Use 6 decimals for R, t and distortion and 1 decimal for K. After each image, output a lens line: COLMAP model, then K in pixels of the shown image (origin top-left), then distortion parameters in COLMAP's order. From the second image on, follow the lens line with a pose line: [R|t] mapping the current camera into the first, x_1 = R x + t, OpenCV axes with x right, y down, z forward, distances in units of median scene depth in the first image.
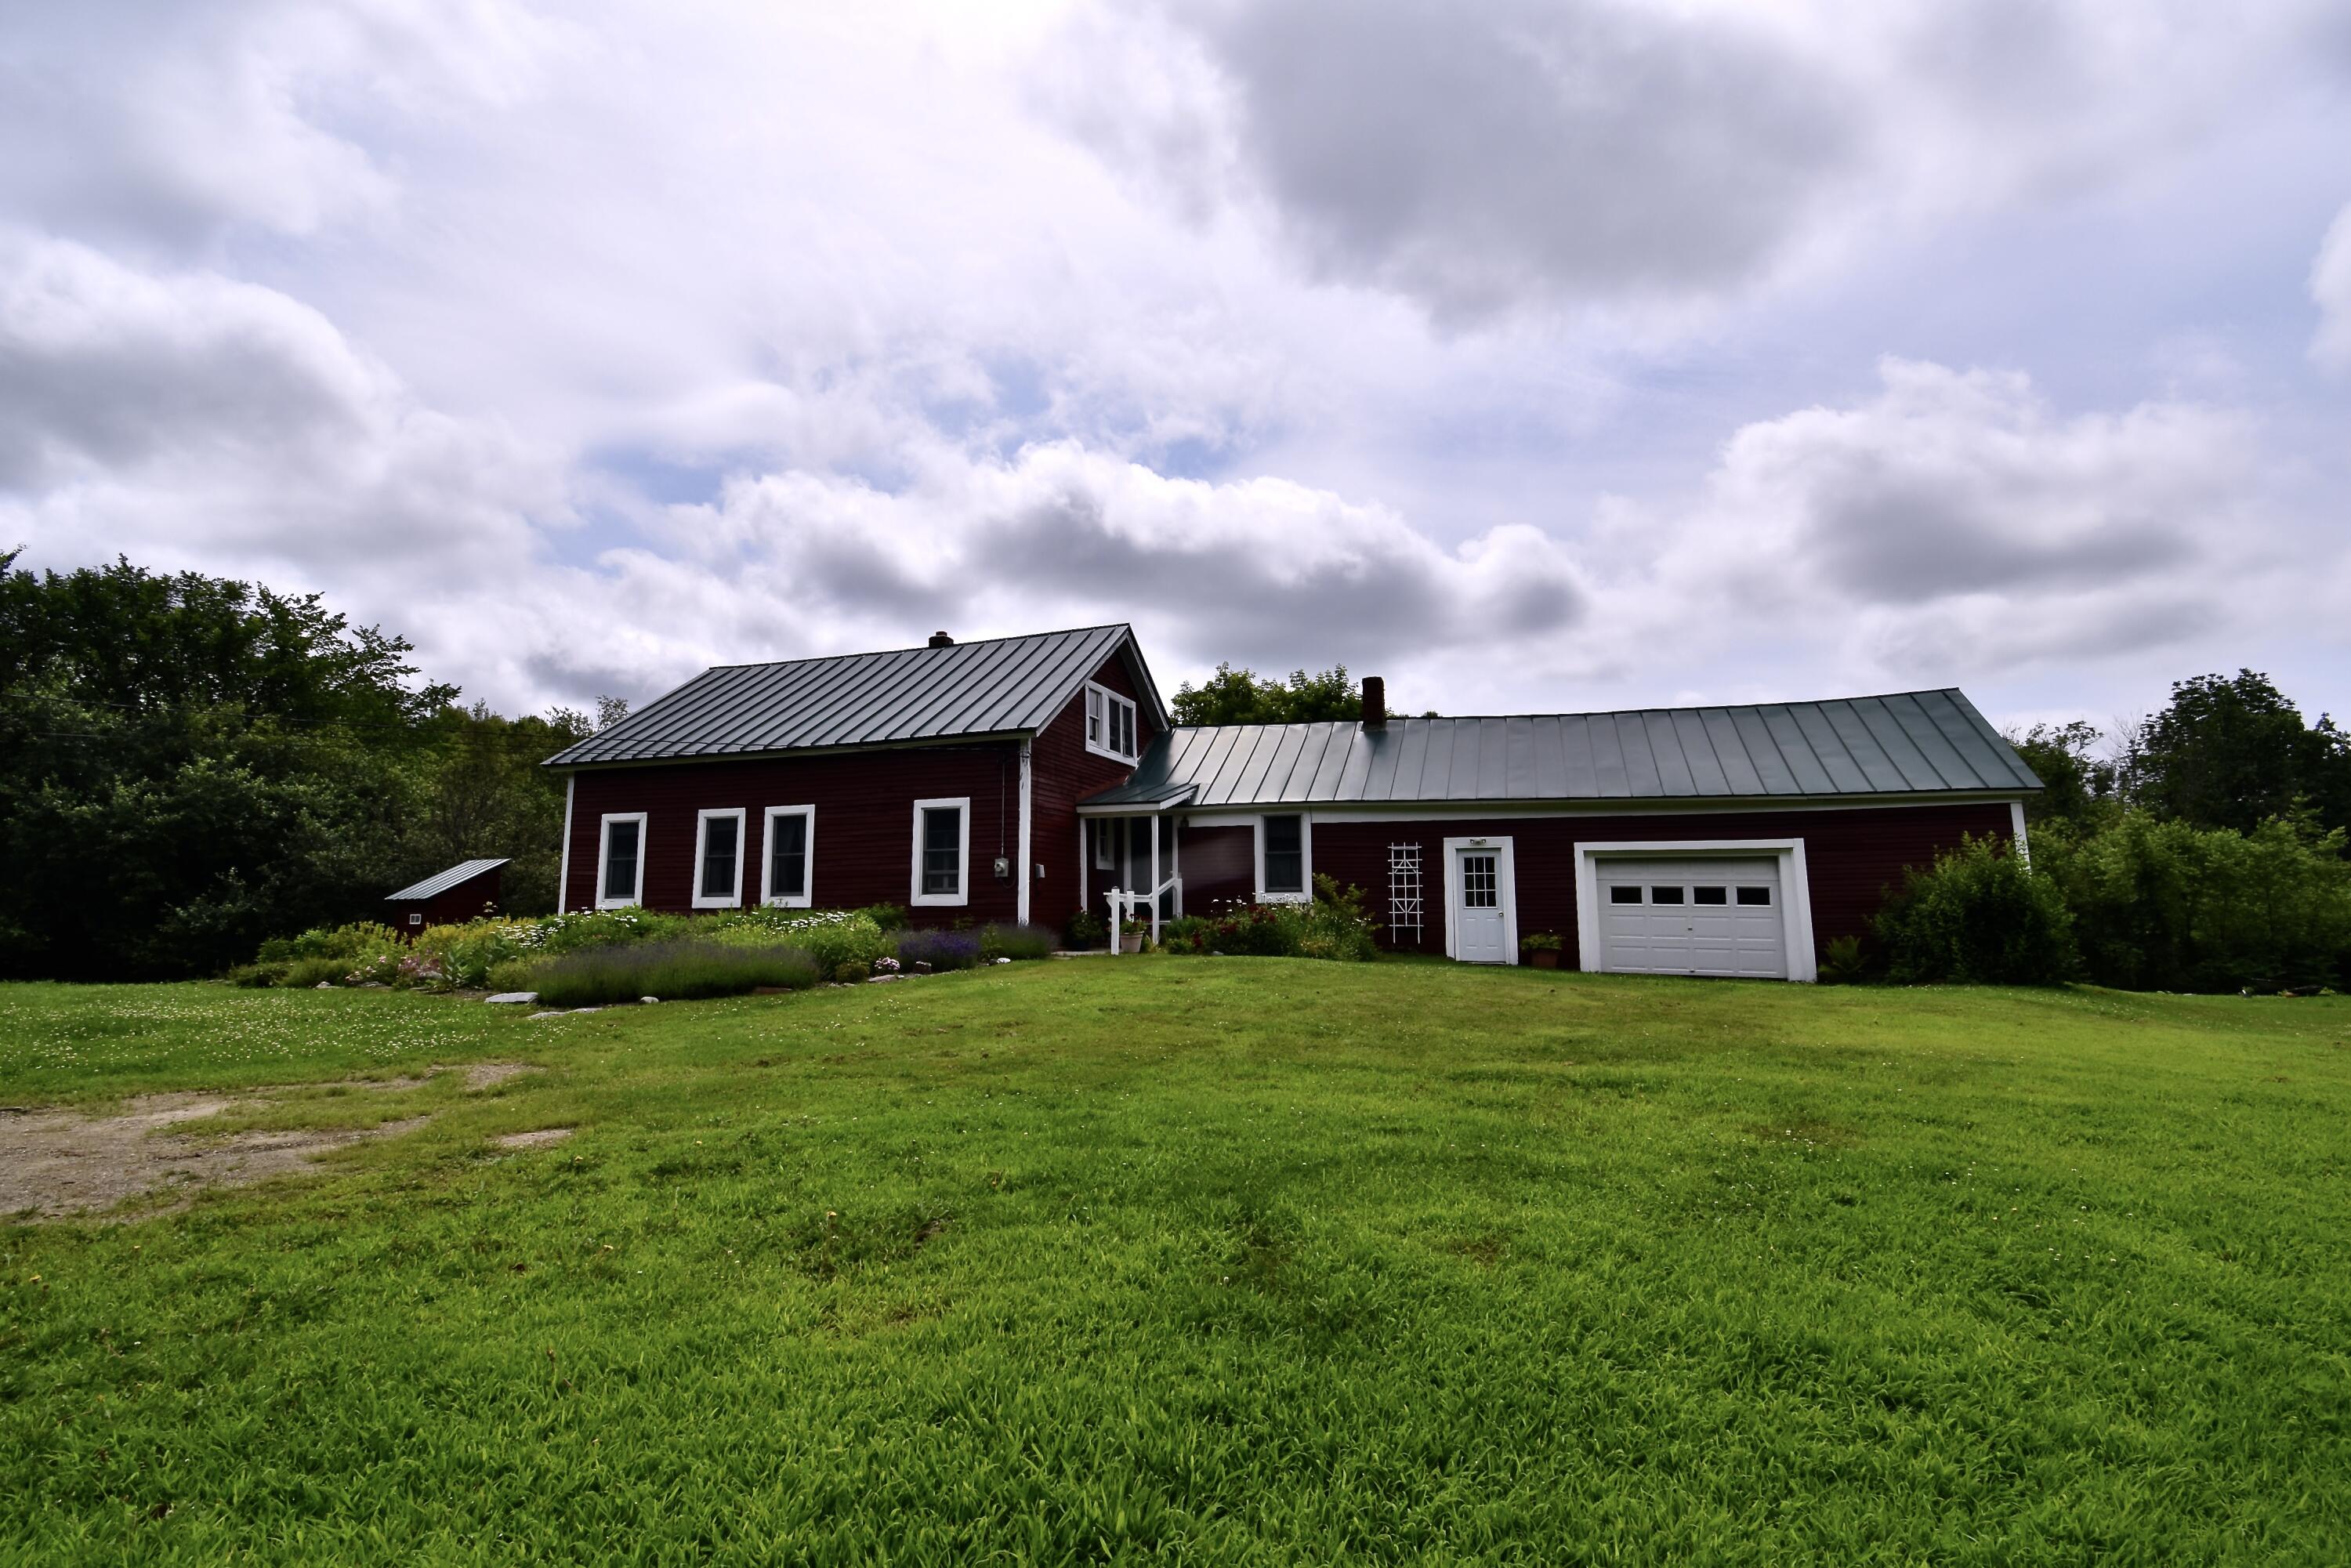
lens RADIAL K [[1047.3, 0, 1203.0], [0, 1047.3, 784.5], [0, 0, 1]] dist [0.026308, -0.030605]
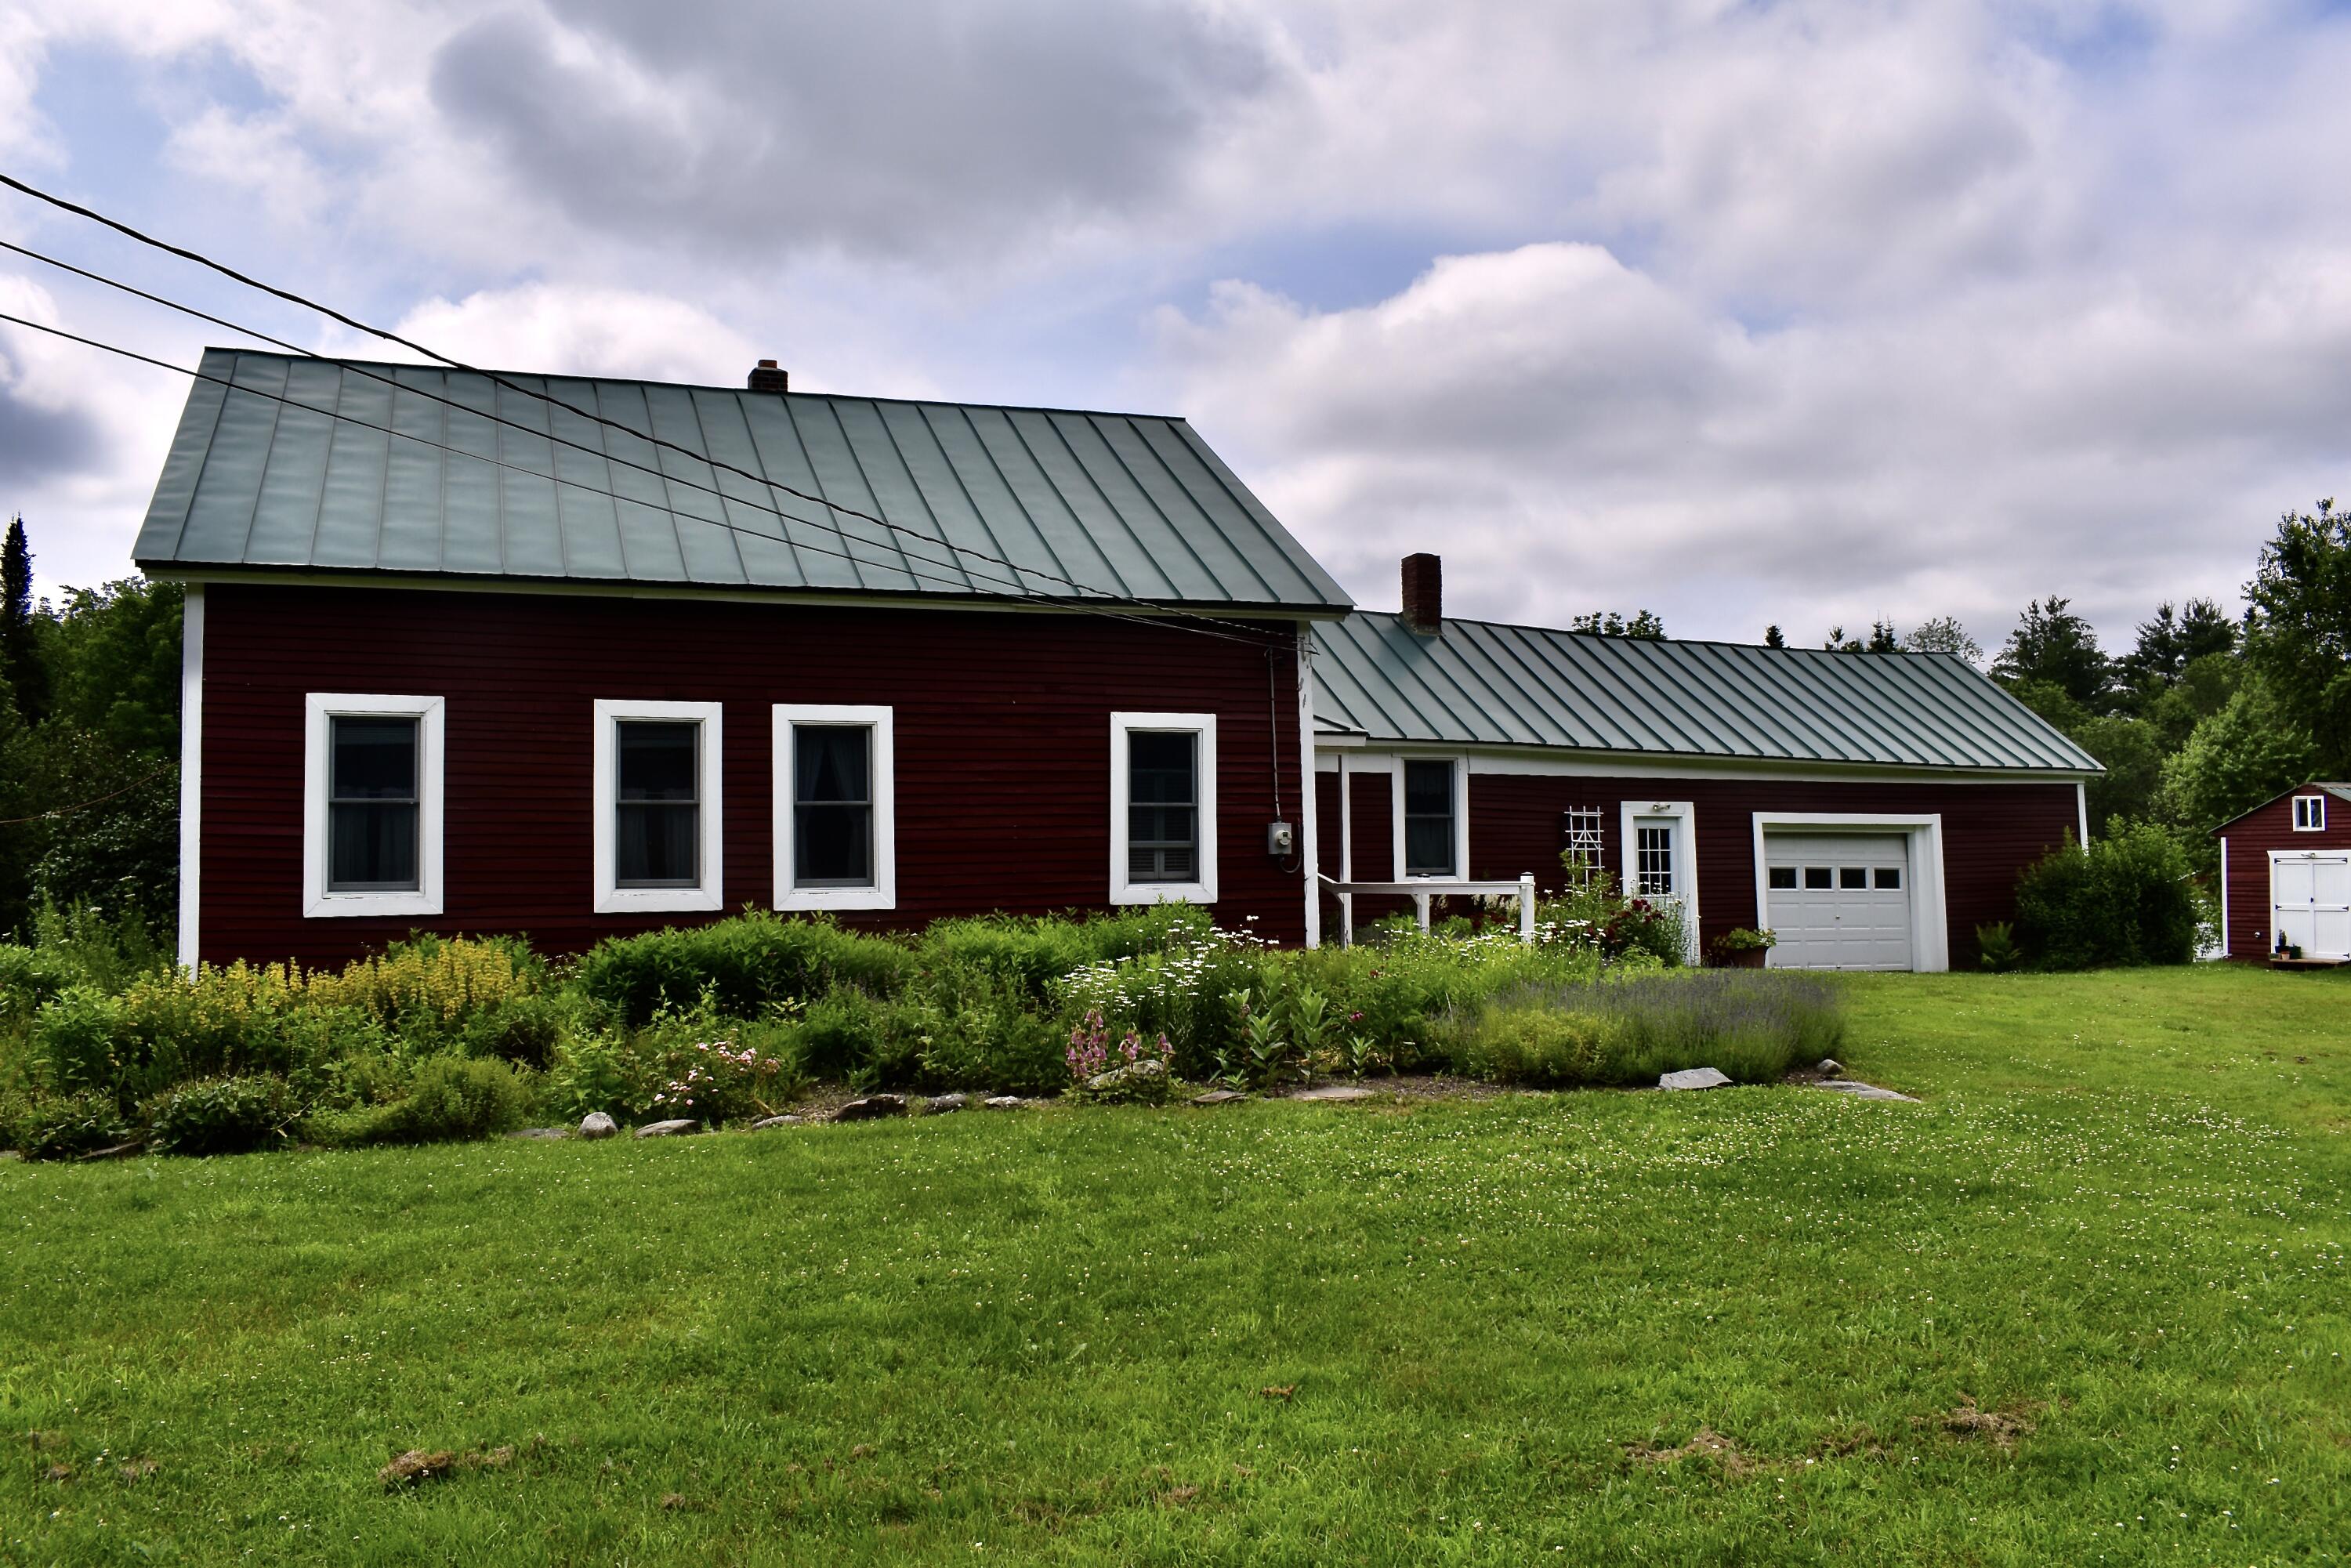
lens RADIAL K [[1858.9, 0, 1175.5], [0, 1858.9, 784.0], [0, 0, 1]] dist [-0.095456, 0.017041]
pose [[0.751173, 0.029584, 0.659442, -0.974846], [-0.072812, 0.996613, 0.038231, 0.013839], [-0.656077, -0.076733, 0.750783, 0.269893]]
